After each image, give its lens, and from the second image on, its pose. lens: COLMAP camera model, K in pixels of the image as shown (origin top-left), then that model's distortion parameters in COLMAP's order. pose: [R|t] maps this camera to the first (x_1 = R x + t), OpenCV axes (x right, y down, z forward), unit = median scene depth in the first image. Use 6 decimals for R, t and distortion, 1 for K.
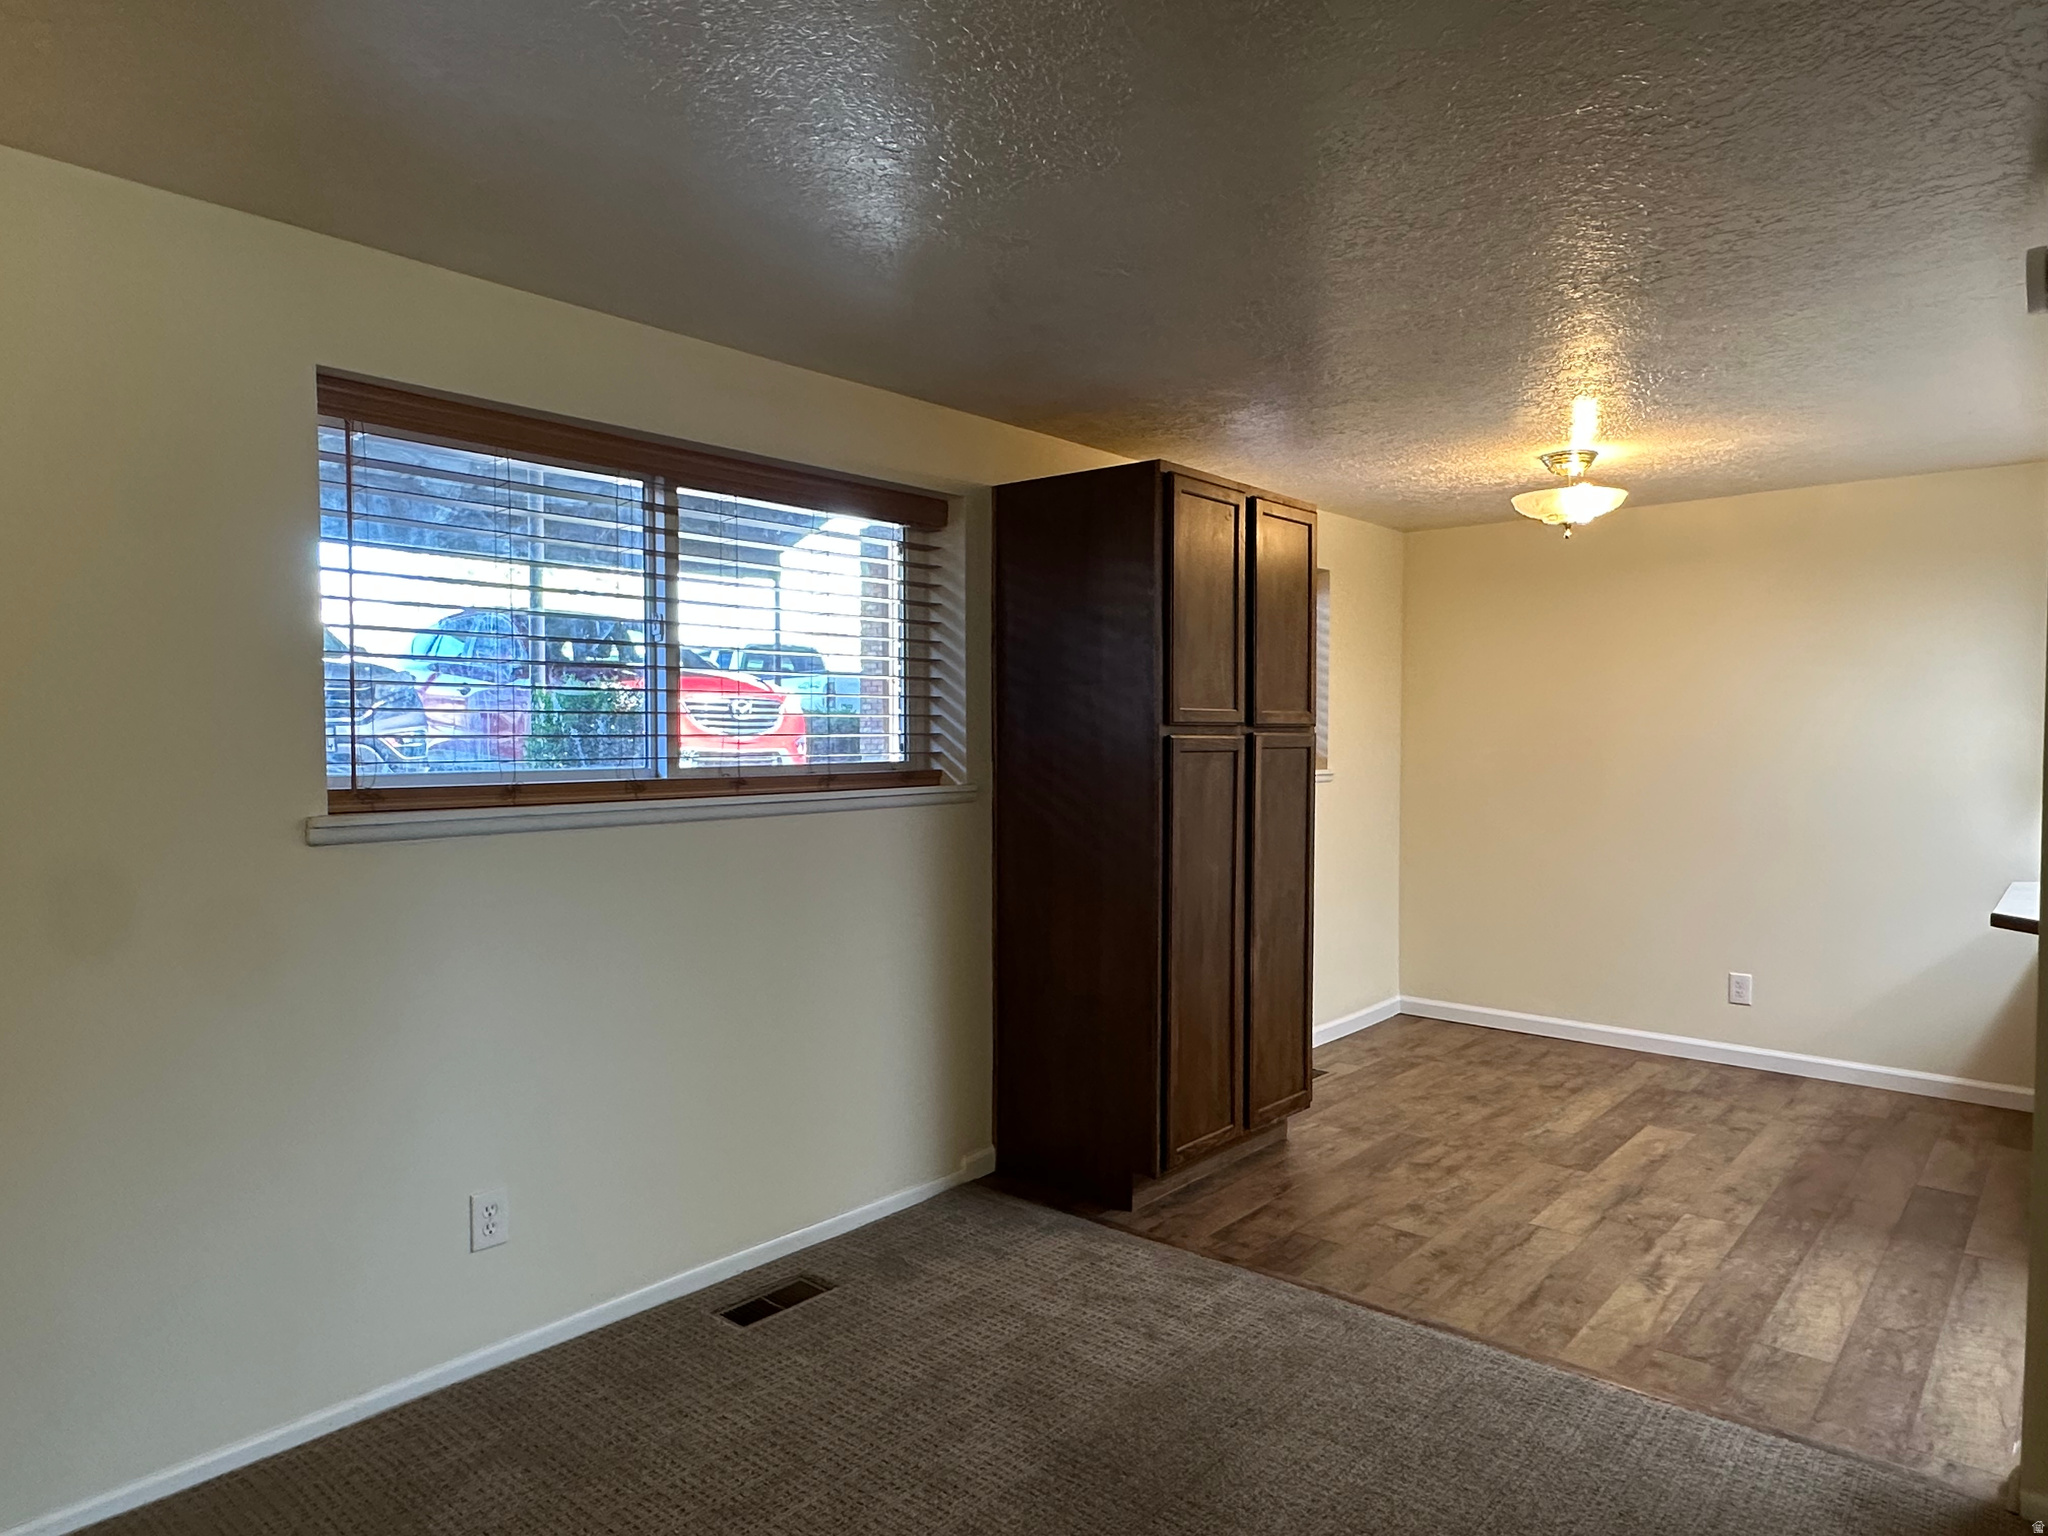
lens RADIAL K [[1267.5, 0, 1024.1], [0, 1267.5, 771.5], [0, 0, 1]] dist [-0.003415, 0.001109]
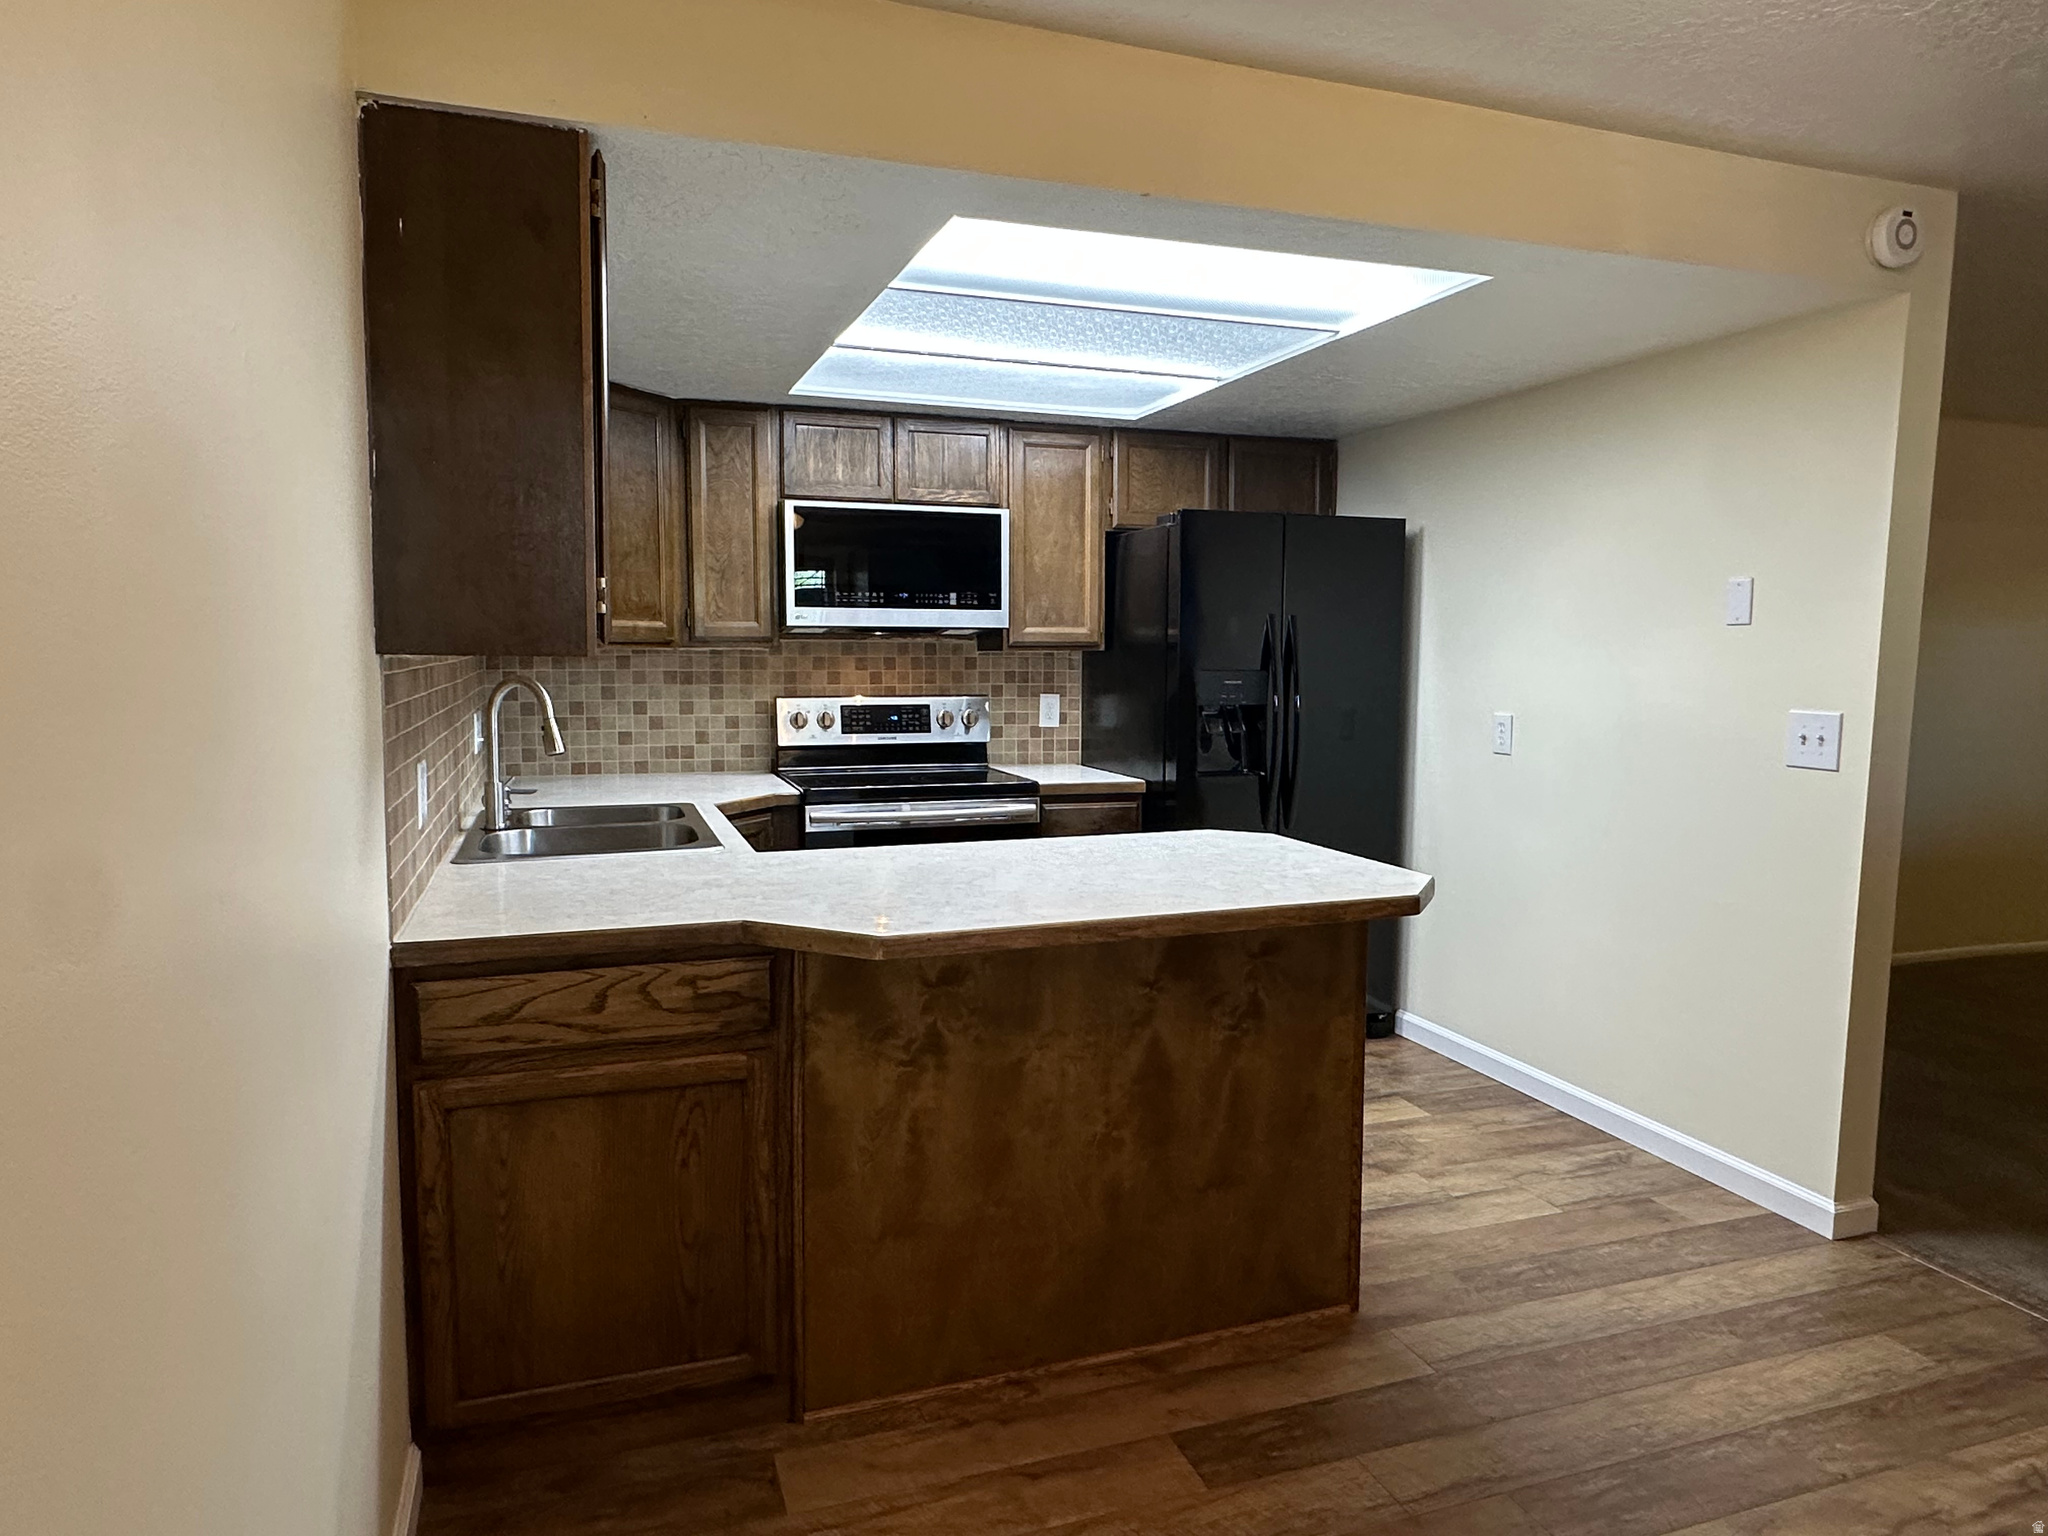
lens RADIAL K [[1283.8, 0, 1008.8], [0, 1283.8, 778.1], [0, 0, 1]] dist [-0.000022, -0.000268]
pose [[-0.862878, -0.058776, 0.501984, 0.521459], [0.008913, 0.991291, 0.131388, -0.036427], [-0.505334, 0.117846, -0.854839, 1.446840]]
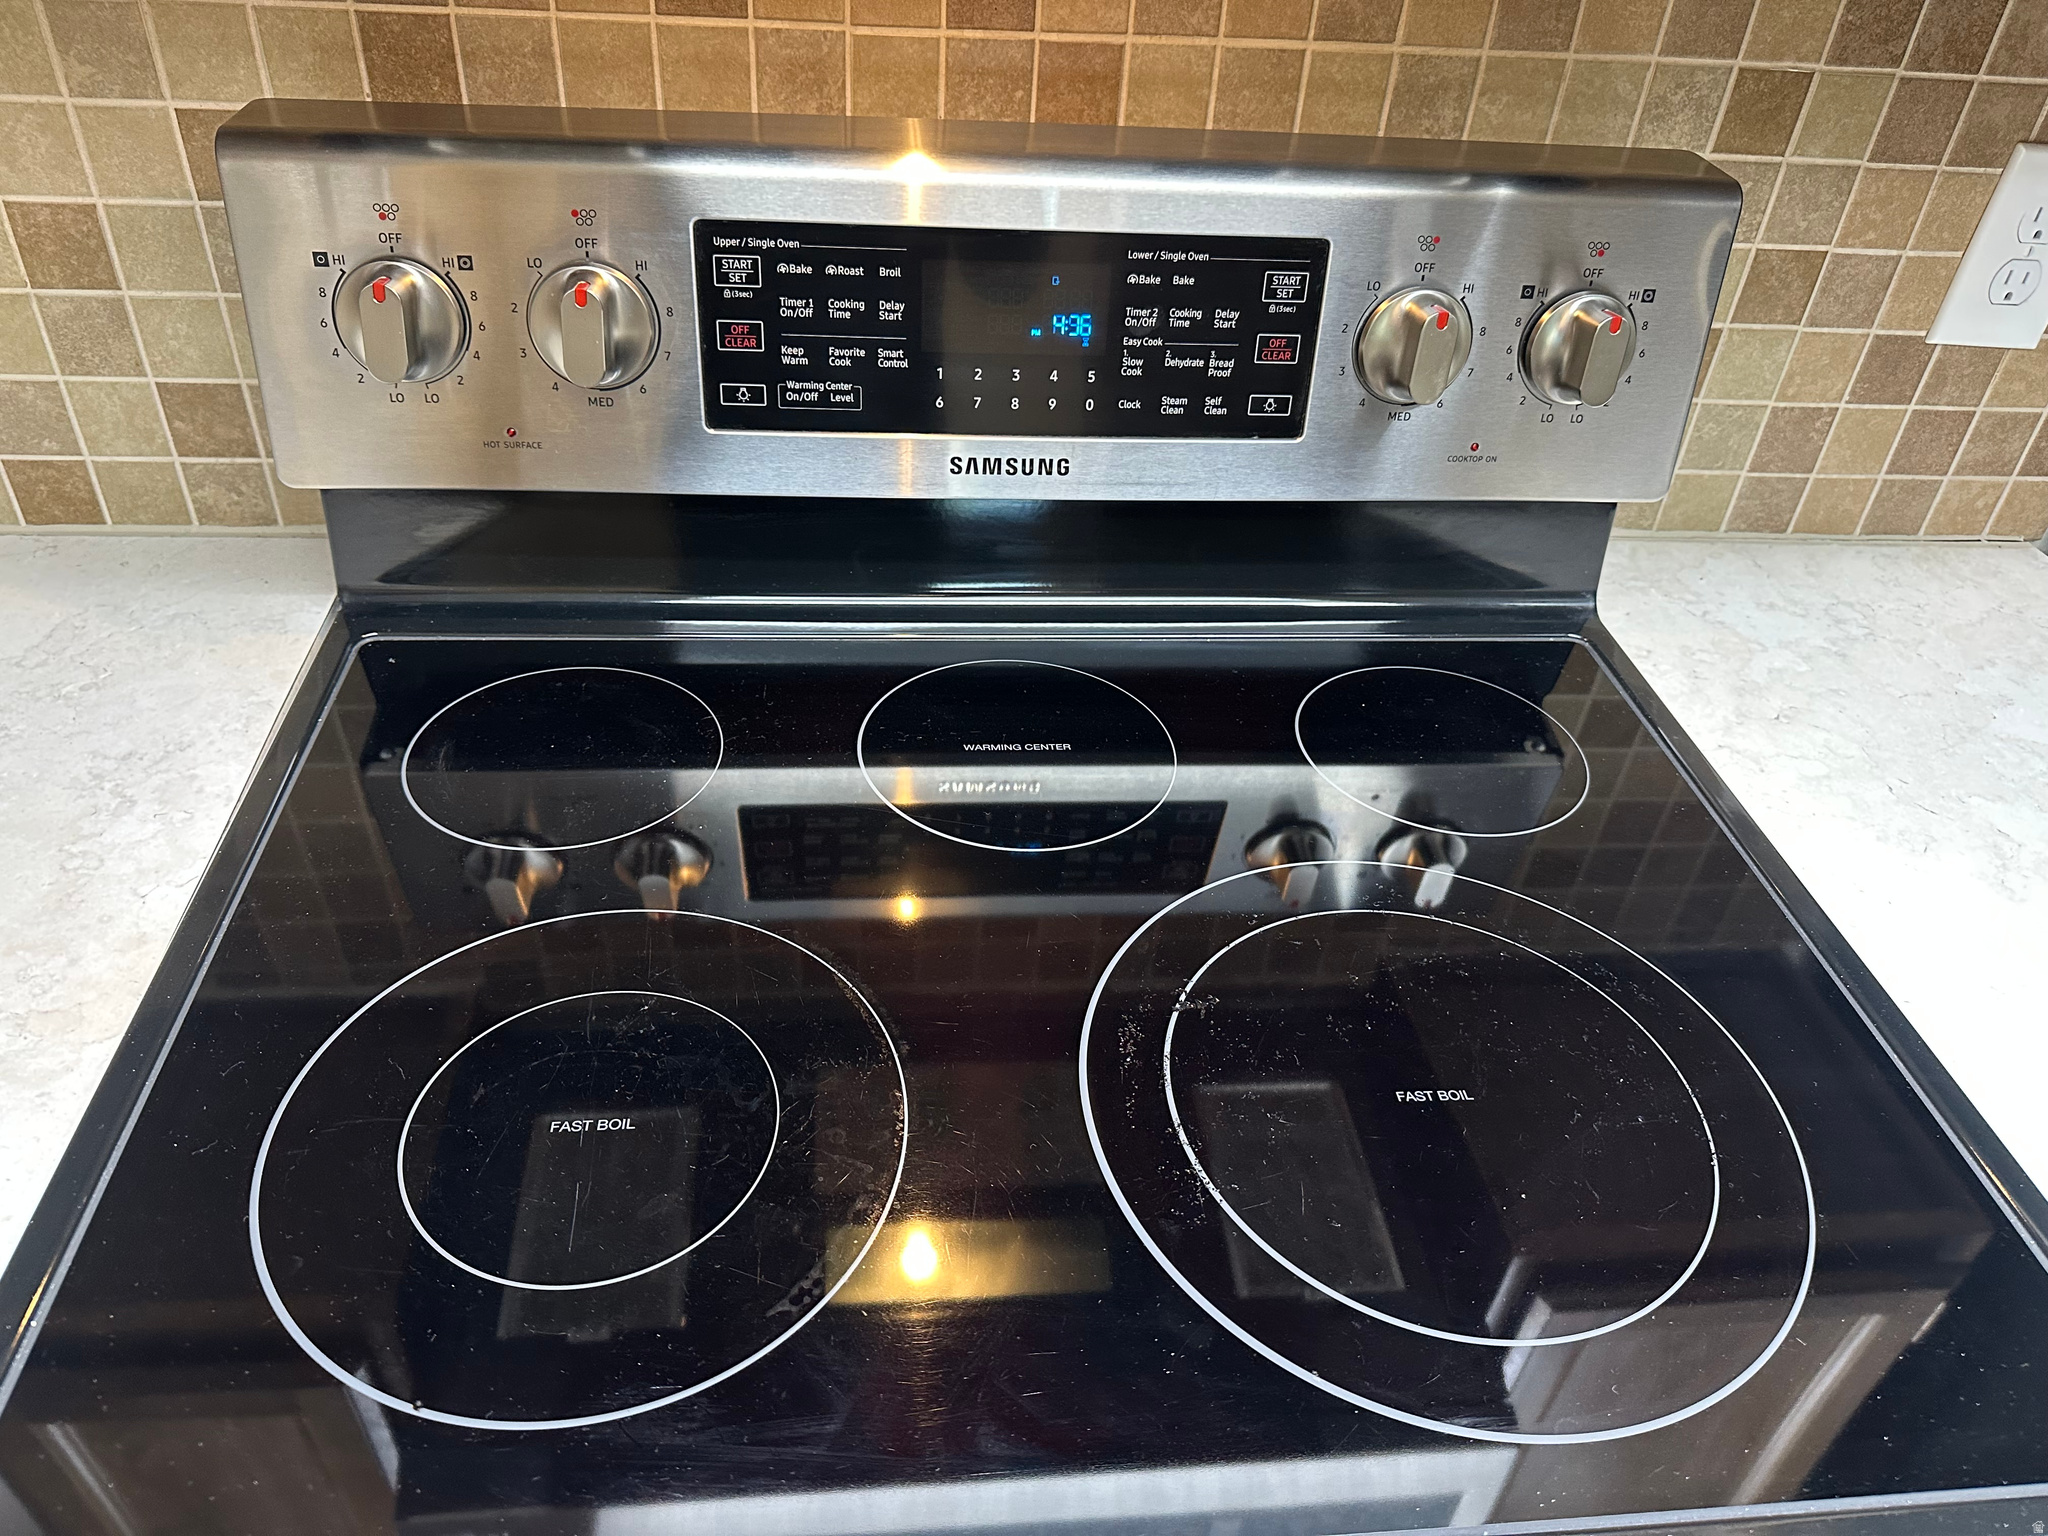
lens RADIAL K [[1457.4, 0, 994.6], [0, 1457.4, 767.0], [0, 0, 1]] dist [0.039950, -0.071565]
pose [[-0.723498, -0.457057, 0.517349, 1.064791], [-0.037615, 0.774414, 0.631560, -0.016991], [-0.689301, 0.437472, -0.577479, 0.662543]]
